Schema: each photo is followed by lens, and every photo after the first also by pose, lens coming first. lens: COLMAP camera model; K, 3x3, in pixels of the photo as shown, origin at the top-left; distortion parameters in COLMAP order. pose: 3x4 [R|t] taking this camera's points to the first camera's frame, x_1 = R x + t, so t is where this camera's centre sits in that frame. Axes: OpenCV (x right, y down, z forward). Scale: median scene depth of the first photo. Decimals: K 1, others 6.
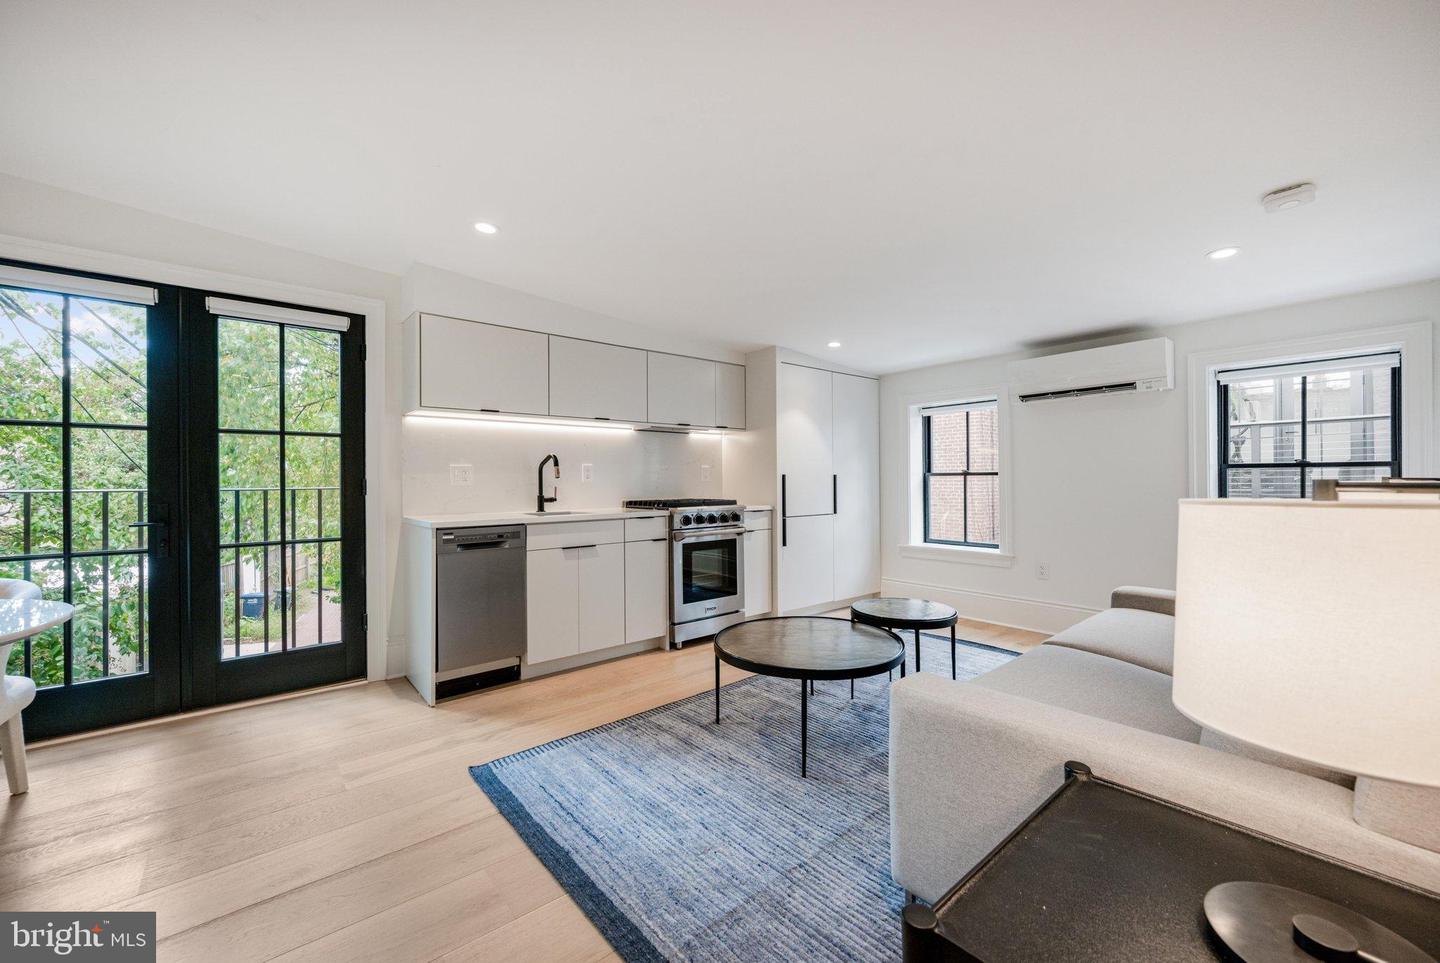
lens RADIAL K [[566.2, 0, 715.9], [0, 566.2, 480.4], [0, 0, 1]] dist [-0.001927, -0.000105]
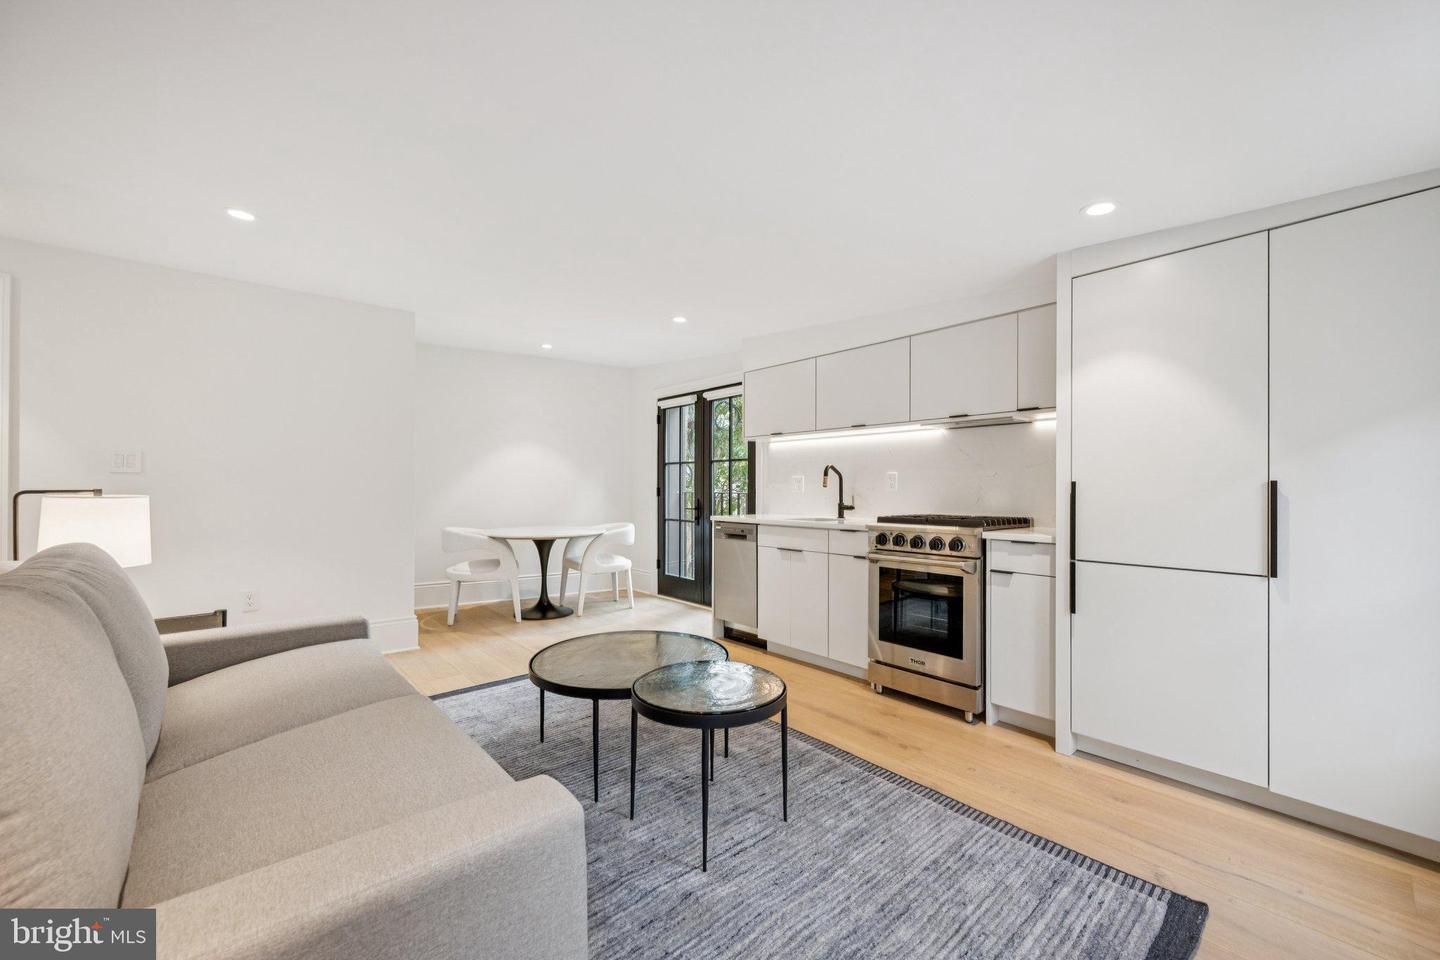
lens RADIAL K [[566.2, 0, 718.7], [0, 566.2, 486.2], [0, 0, 1]] dist [-0.001927, -0.000105]
pose [[0.021567, 0.002945, -0.999763, 0.753210], [-0.000866, 0.999995, 0.002927, -0.008132], [0.999767, 0.000803, 0.021569, 0.738263]]
